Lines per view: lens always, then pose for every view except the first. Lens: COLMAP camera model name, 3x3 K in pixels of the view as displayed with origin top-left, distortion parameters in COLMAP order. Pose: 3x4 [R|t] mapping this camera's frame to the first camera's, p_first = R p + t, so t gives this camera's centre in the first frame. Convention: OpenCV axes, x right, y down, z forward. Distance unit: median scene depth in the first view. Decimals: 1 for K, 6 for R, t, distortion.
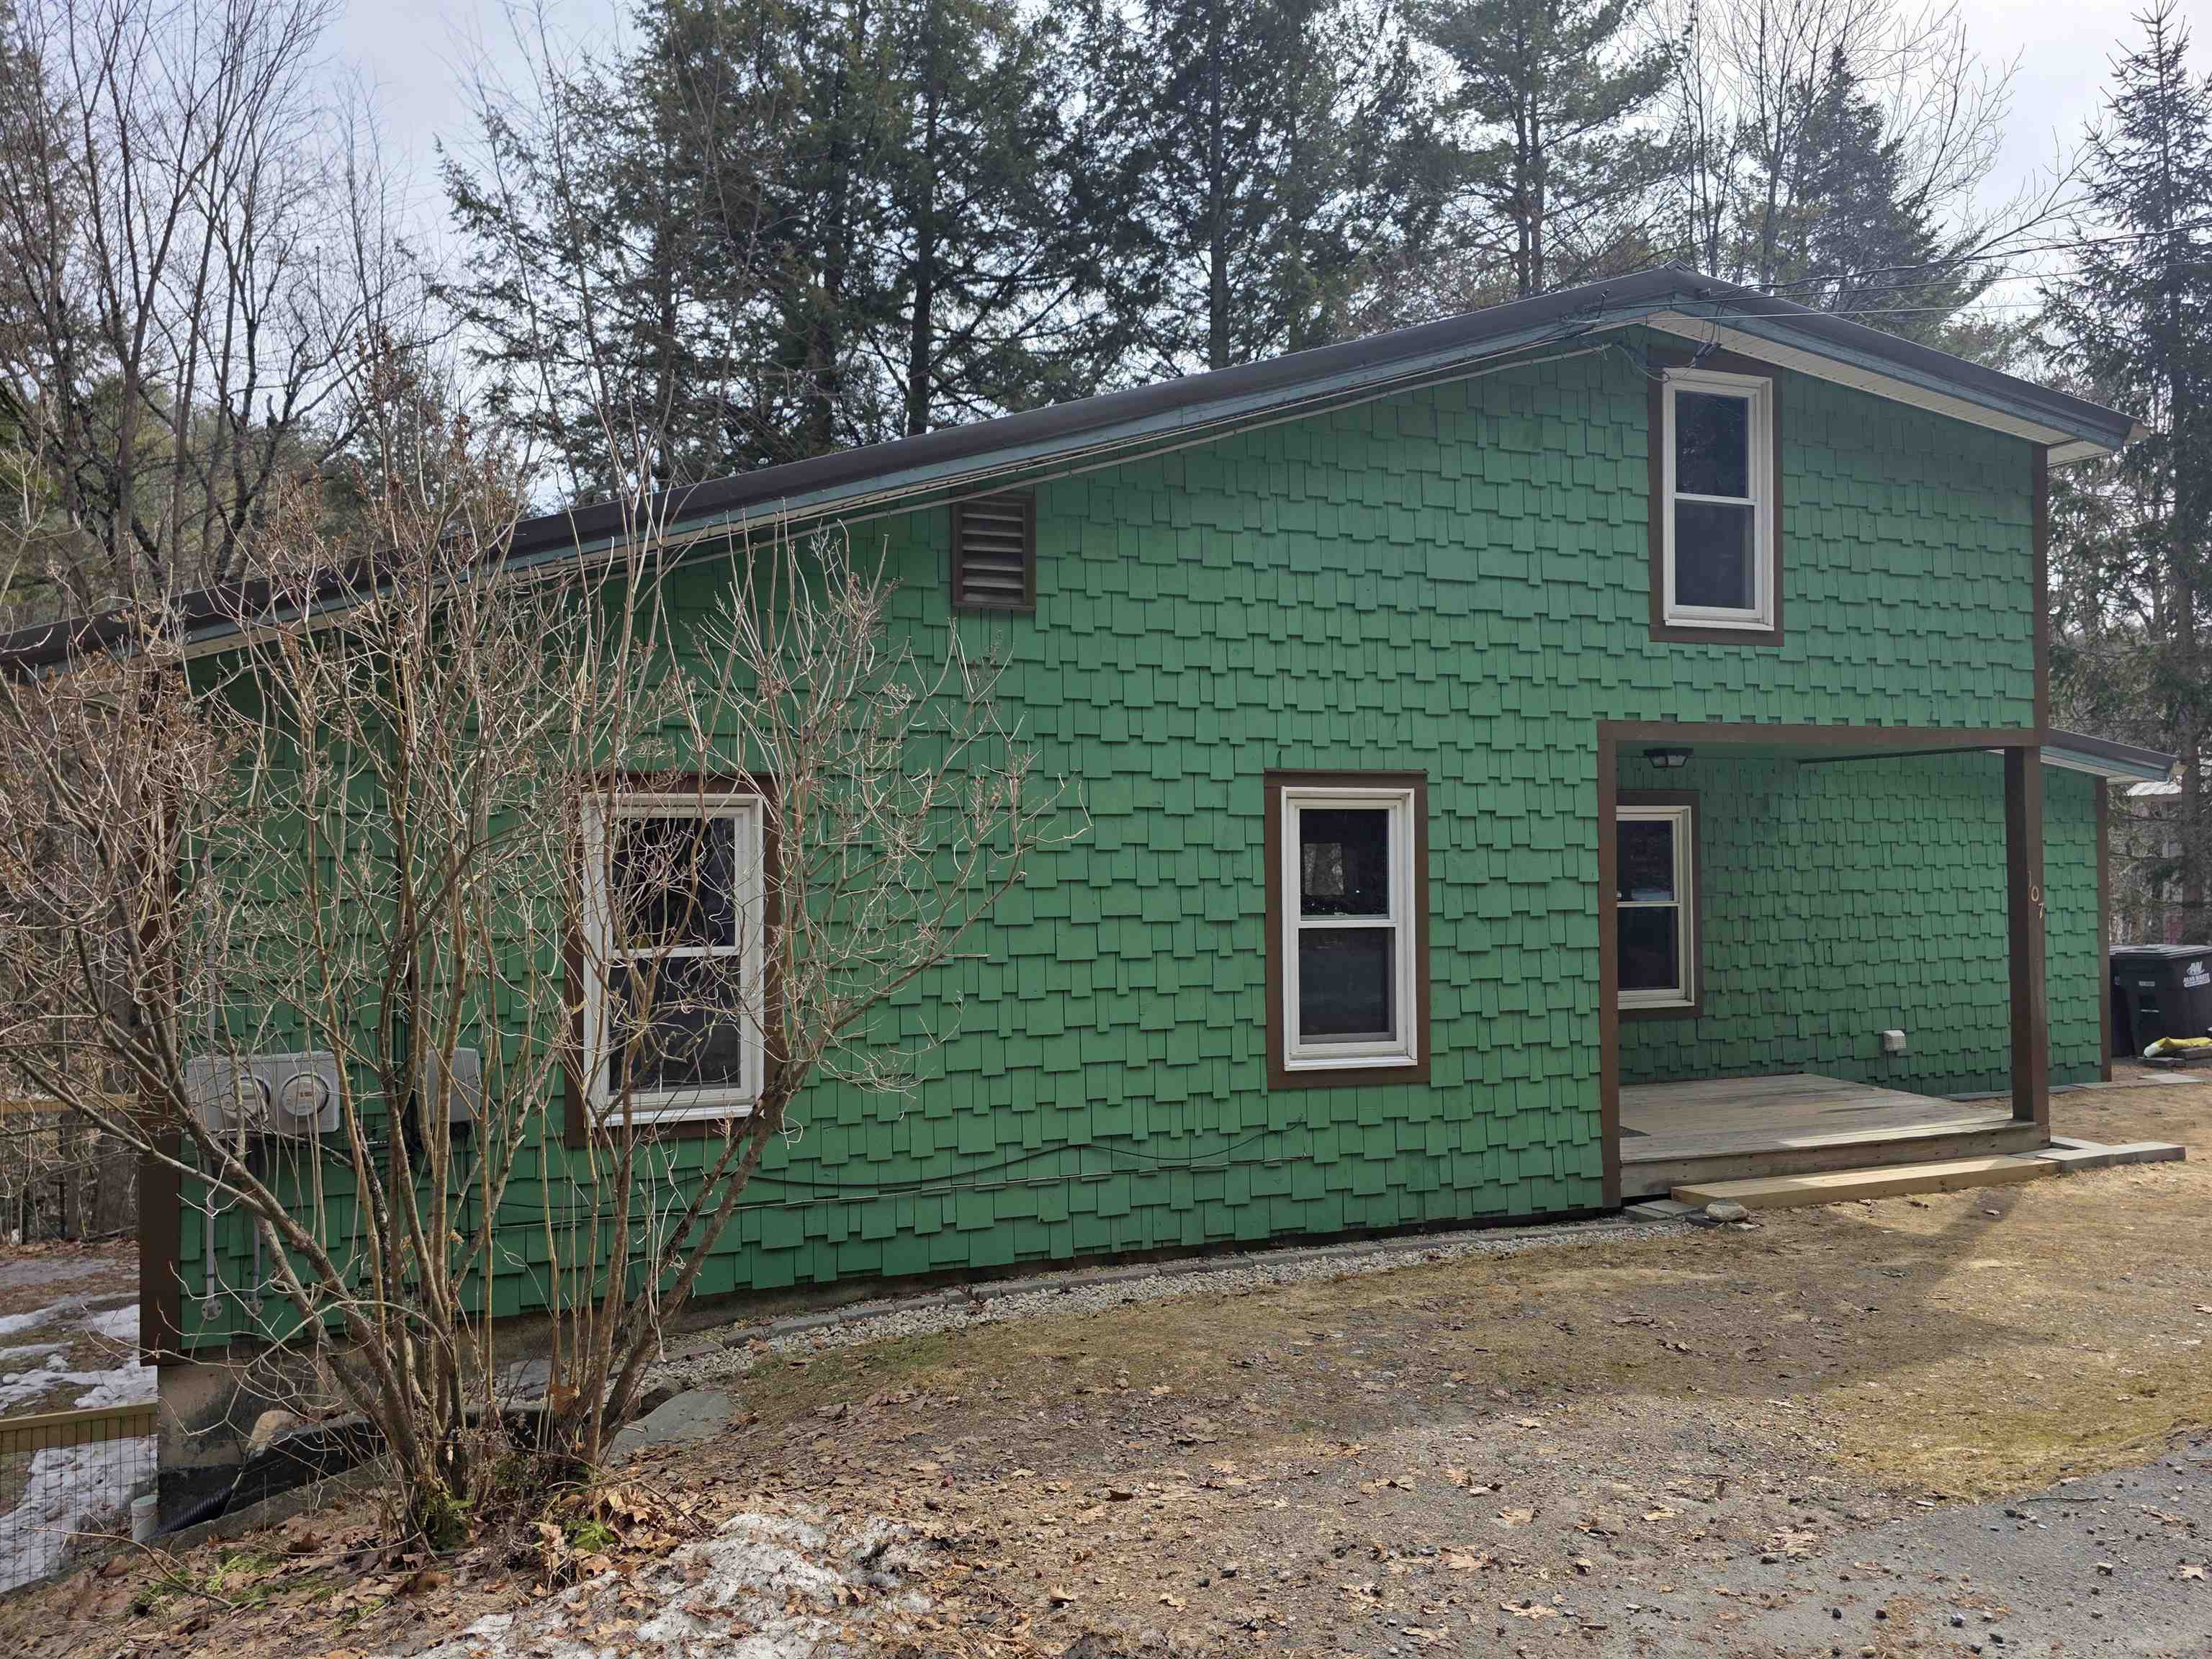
lens RADIAL K [[1417.6, 0, 1104.2], [0, 1417.6, 836.4], [0, 0, 1]] dist [0.000275, -0.001538]
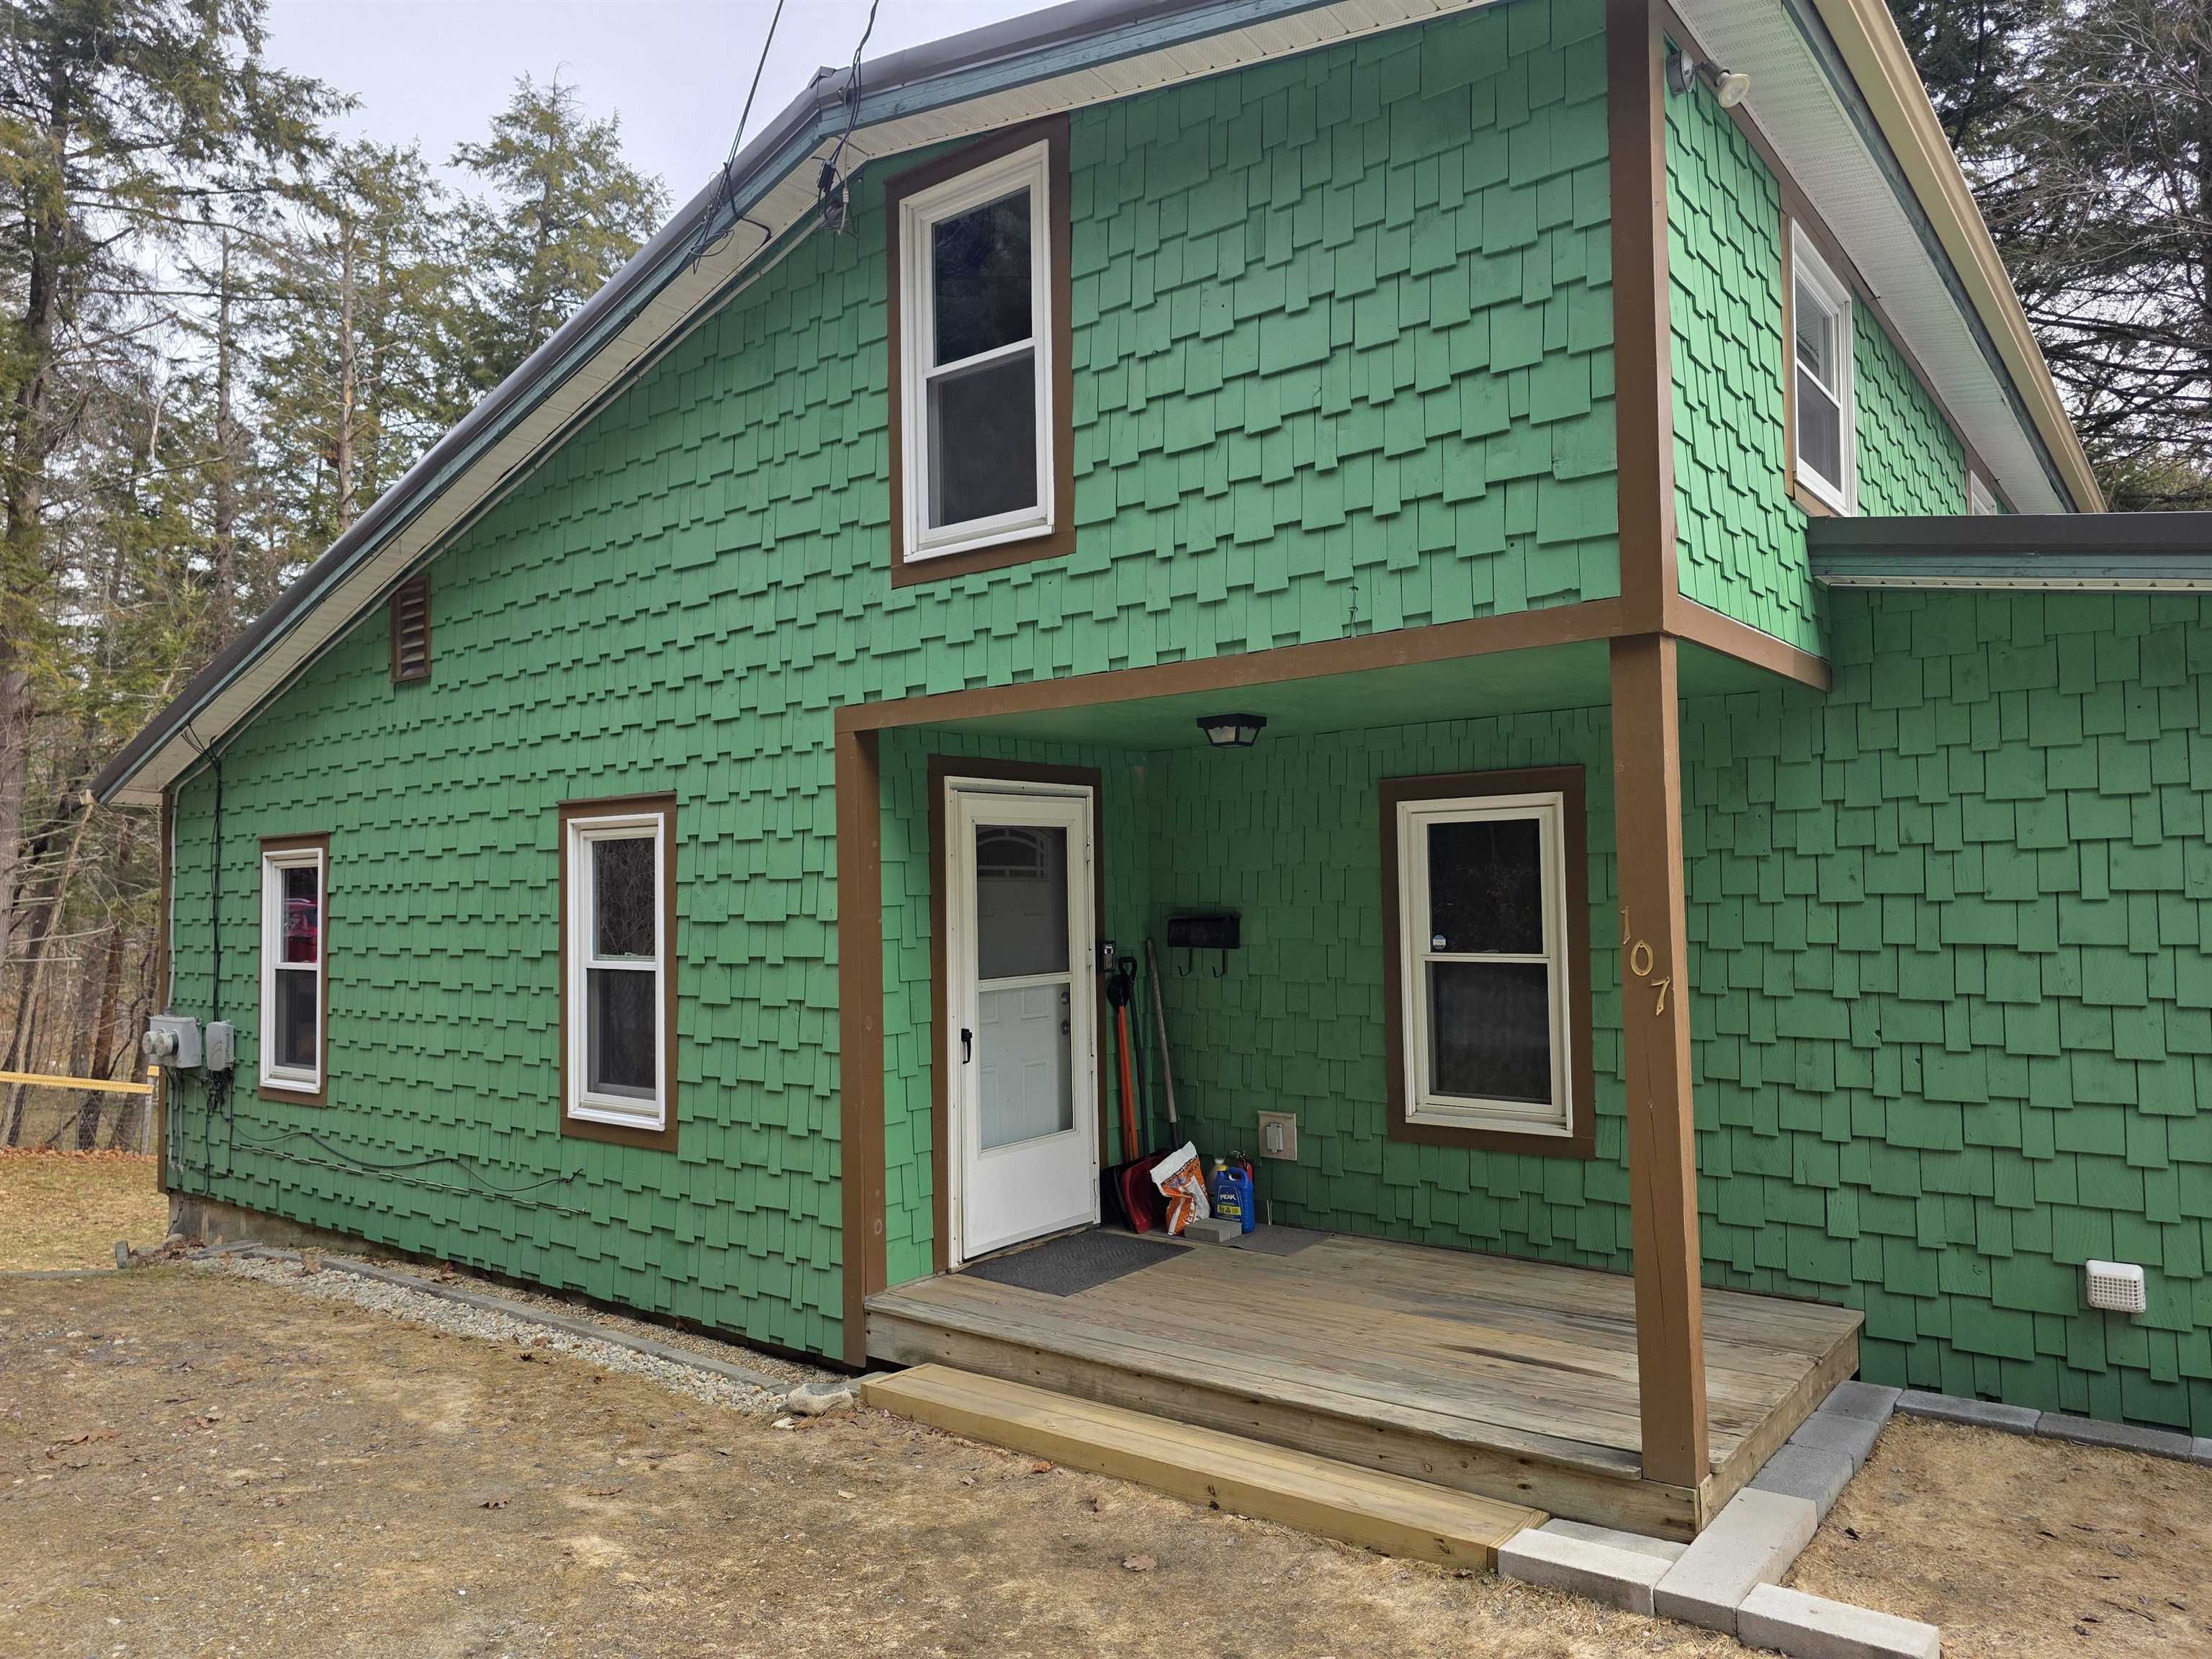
lens RADIAL K [[1482.8, 0, 1114.5], [0, 1482.8, 831.8], [0, 0, 1]] dist [0.066491, -0.059375]
pose [[0.581986, -0.039519, -0.812238, 1.088865], [0.022719, 0.999219, -0.032337, 0.013631], [0.812882, 0.000366, 0.582429, 0.666156]]
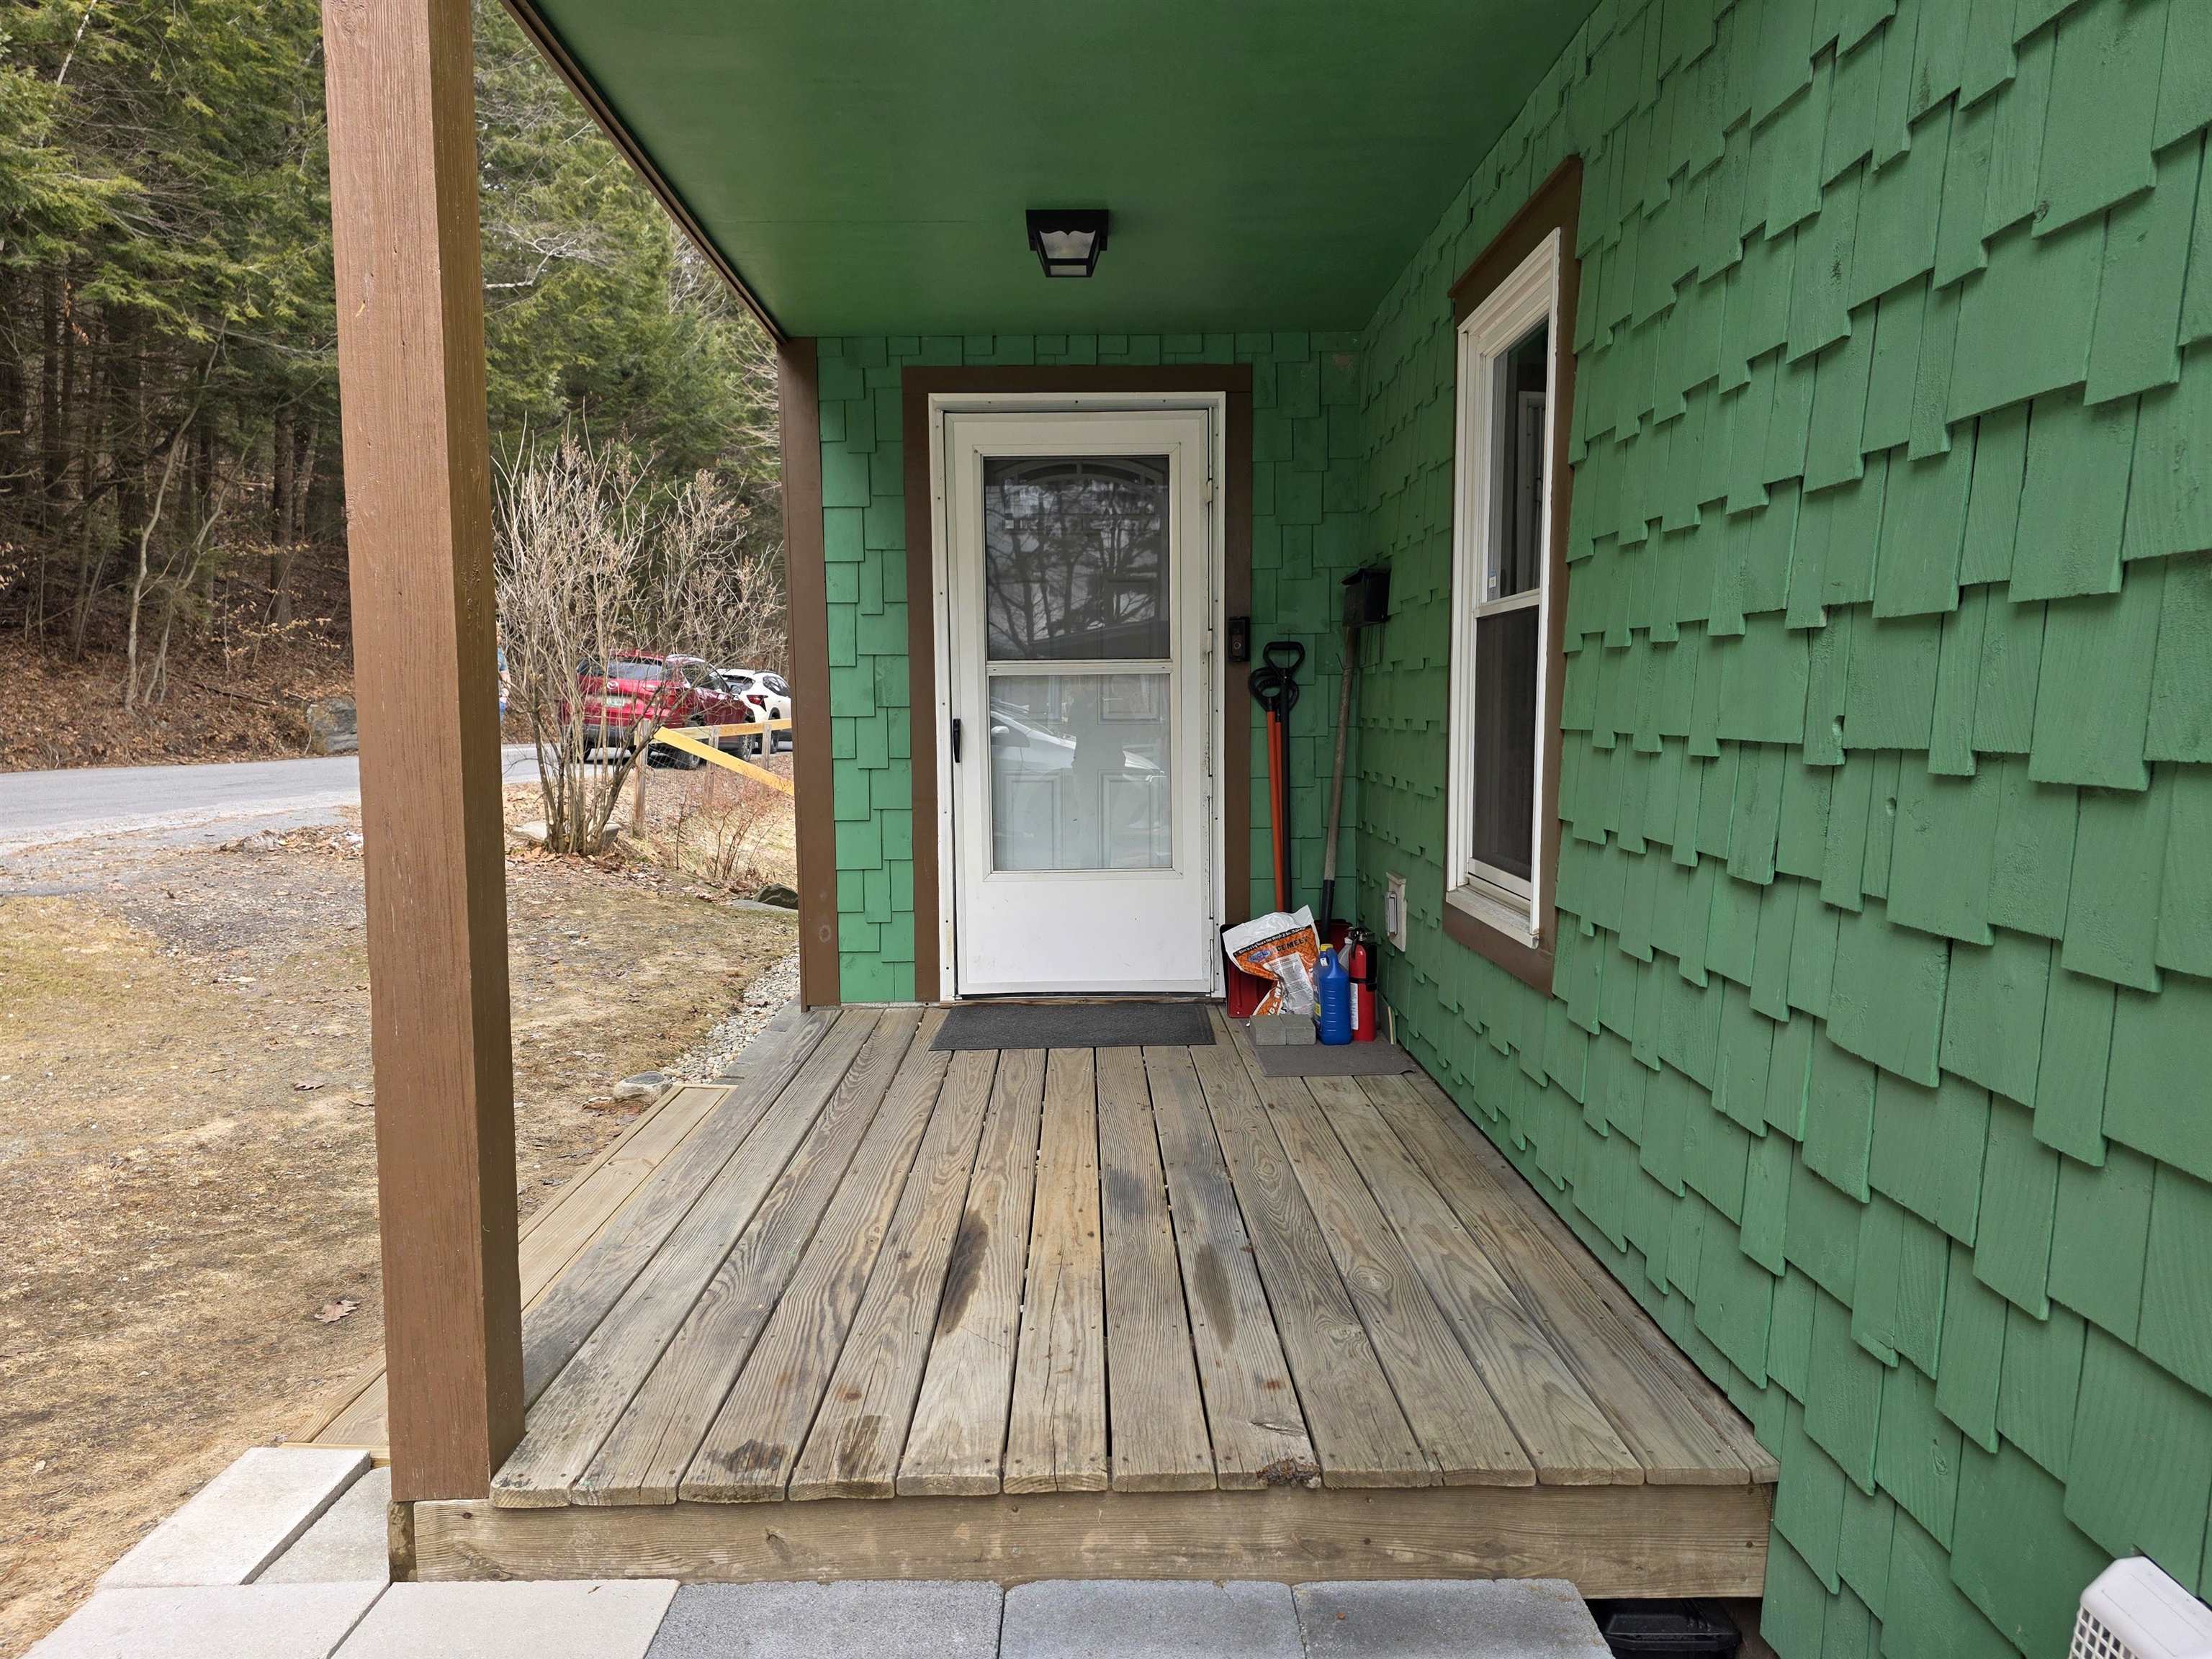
lens RADIAL K [[1482.8, 0, 1114.5], [0, 1482.8, 831.8], [0, 0, 1]] dist [0.066491, -0.059375]
pose [[-0.266795, 0.089955, -0.959546, 0.981524], [0.015656, 0.995908, 0.089011, 0.091060], [0.963626, 0.008725, -0.267111, 1.351458]]
